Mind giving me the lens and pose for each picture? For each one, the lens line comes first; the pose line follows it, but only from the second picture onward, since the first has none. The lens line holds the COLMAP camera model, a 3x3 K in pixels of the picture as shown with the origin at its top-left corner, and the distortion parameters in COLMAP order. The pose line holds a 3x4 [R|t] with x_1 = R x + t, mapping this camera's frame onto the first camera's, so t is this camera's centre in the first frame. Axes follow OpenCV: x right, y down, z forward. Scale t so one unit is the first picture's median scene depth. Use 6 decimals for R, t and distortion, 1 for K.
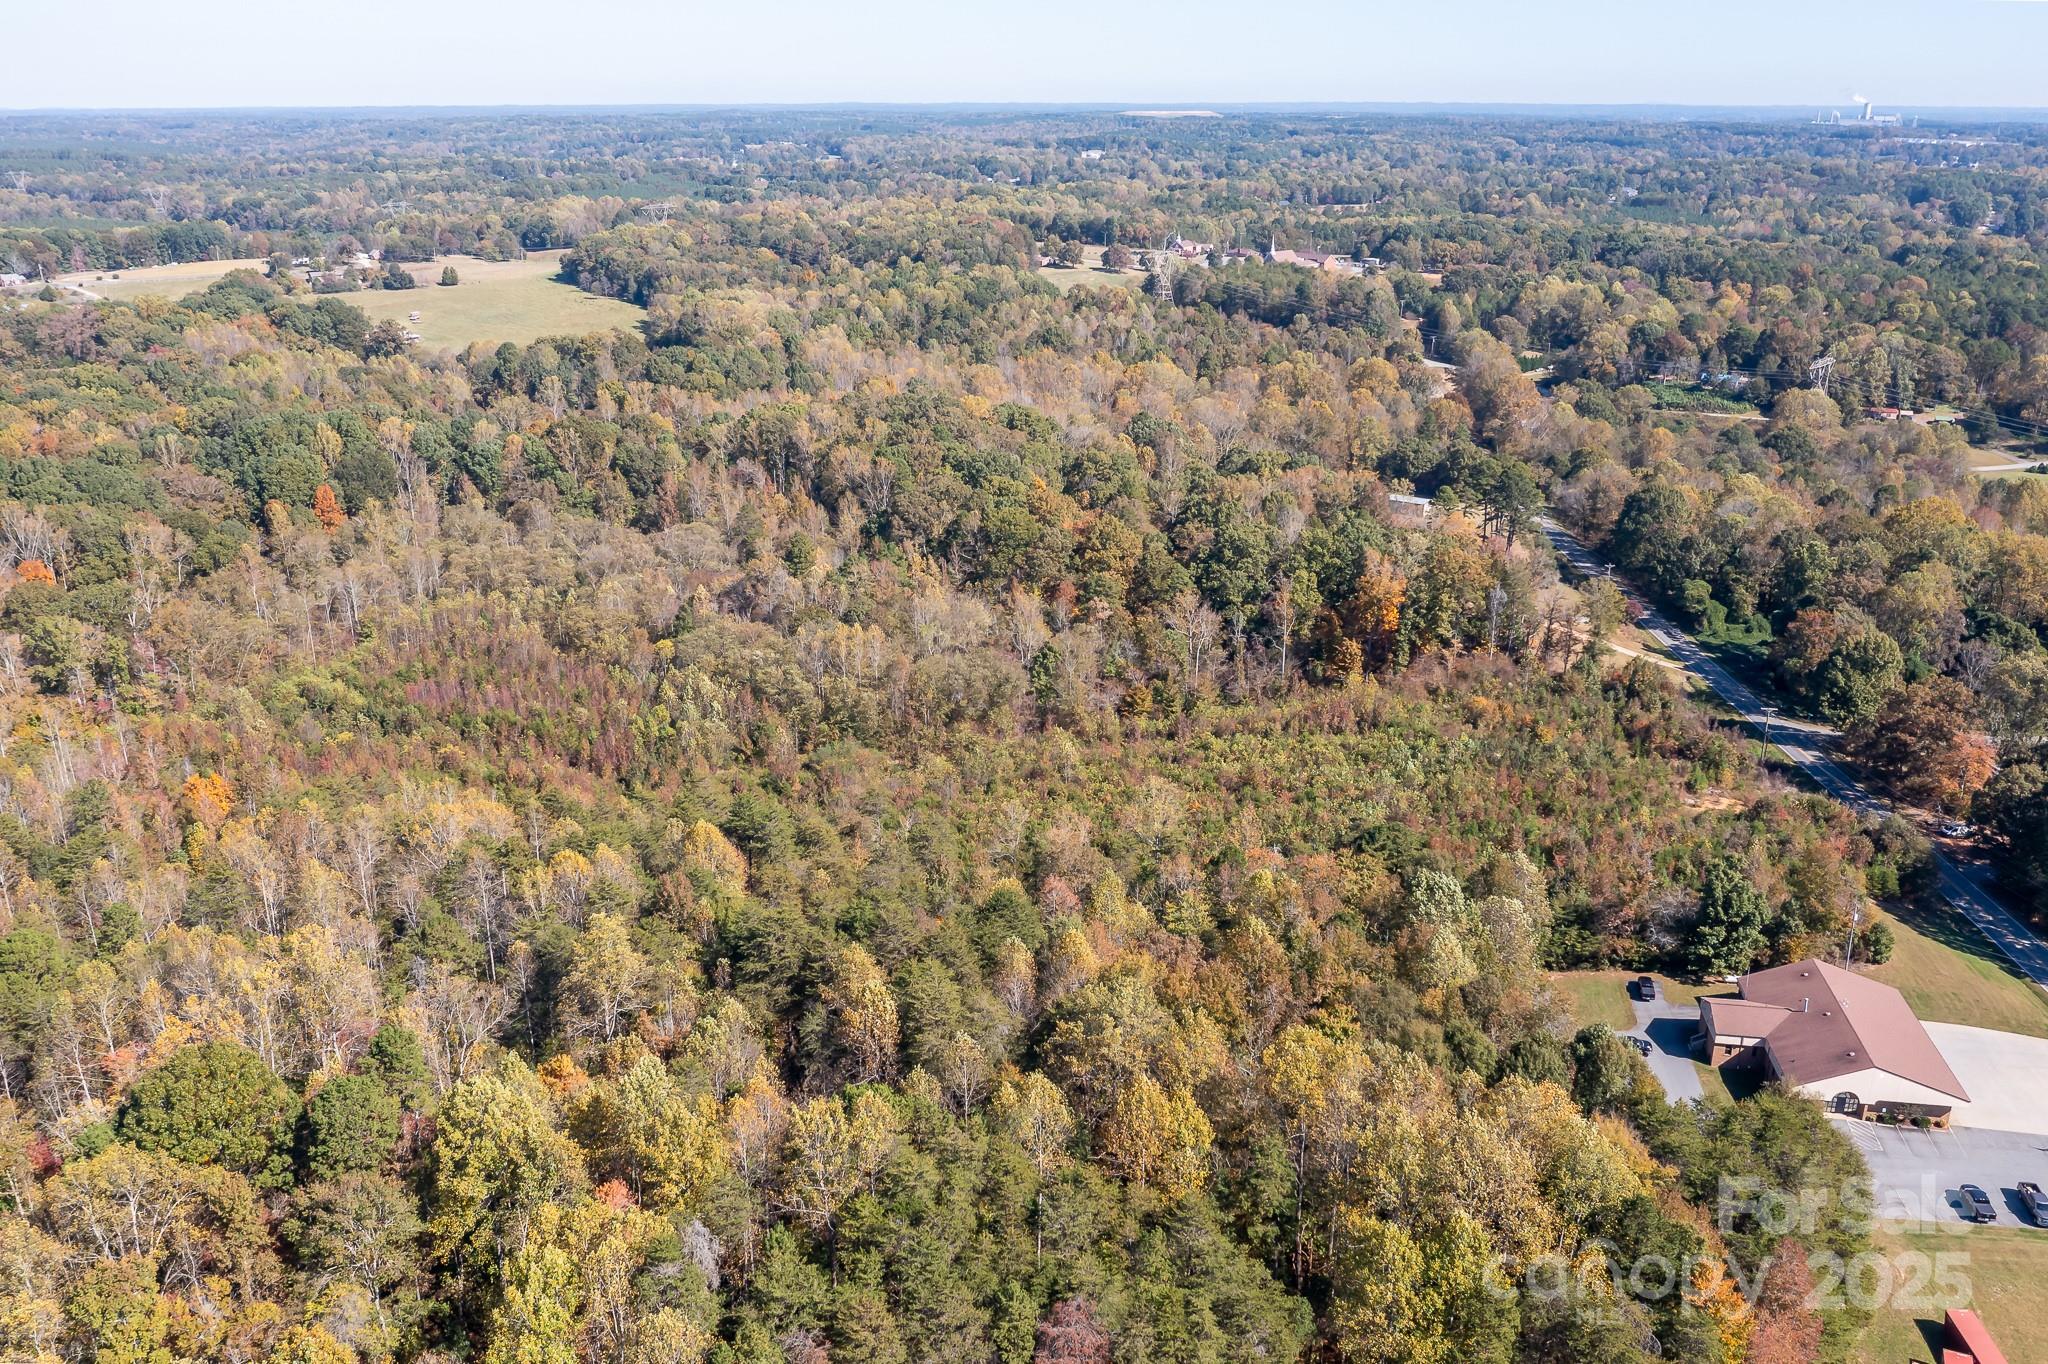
lens RADIAL K [[1636.1, 0, 1032.5], [0, 1636.1, 694.6], [0, 0, 1]] dist [-0.020475, 0.001582]
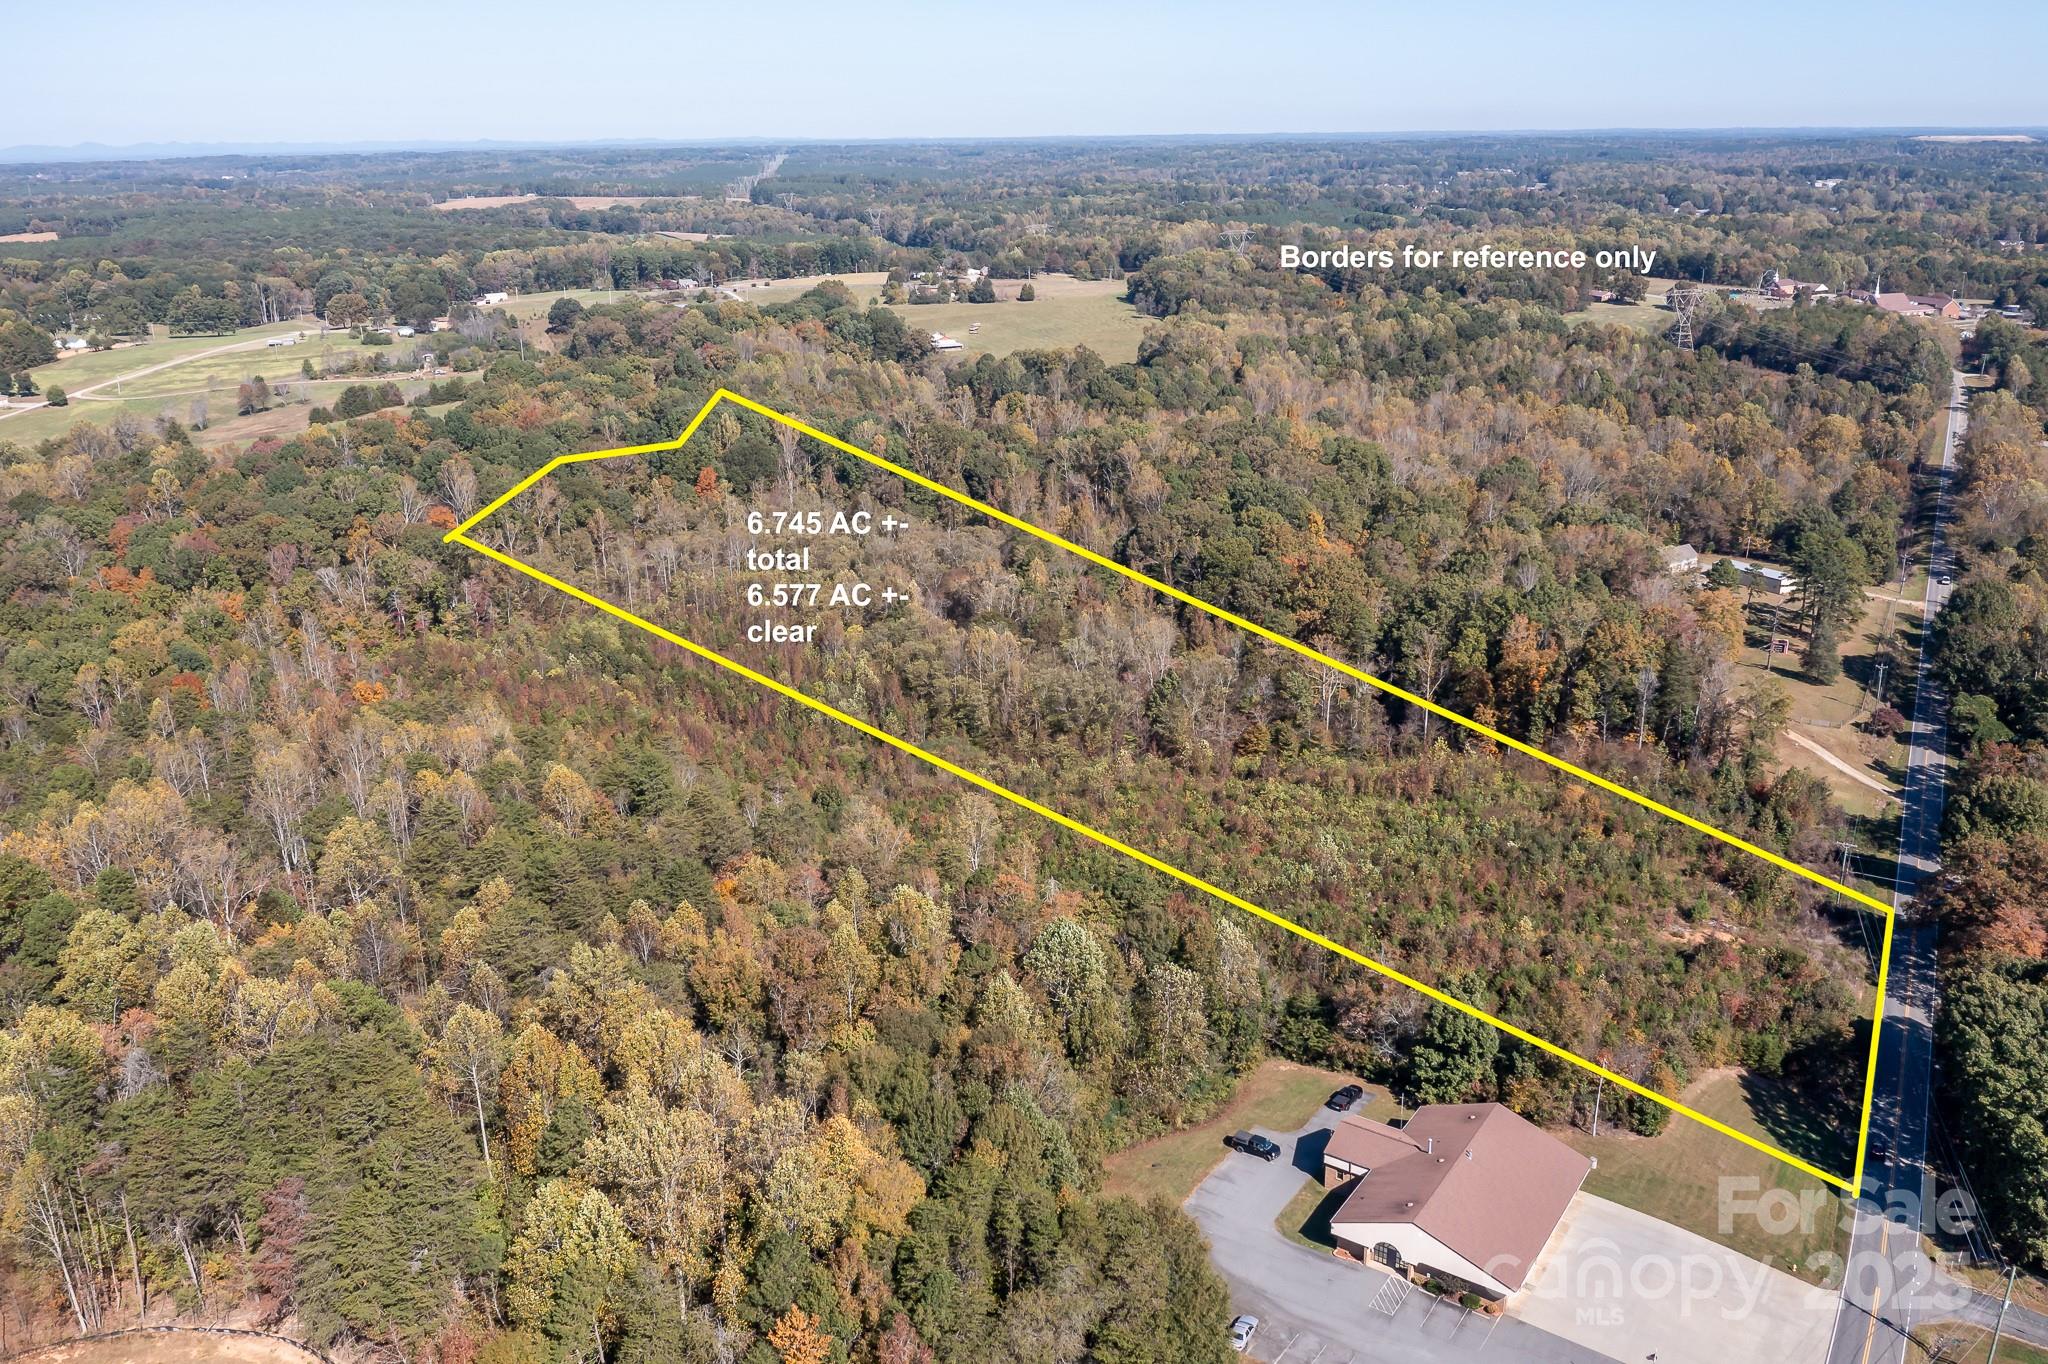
lens RADIAL K [[1636.1, 0, 1039.0], [0, 1636.1, 673.5], [0, 0, 1]] dist [-0.020475, 0.001582]
pose [[0.903077, 0.123510, -0.411337, 0.167173], [-0.134314, 0.990935, 0.002661, -0.010192], [0.407937, 0.052845, 0.911479, 0.024702]]
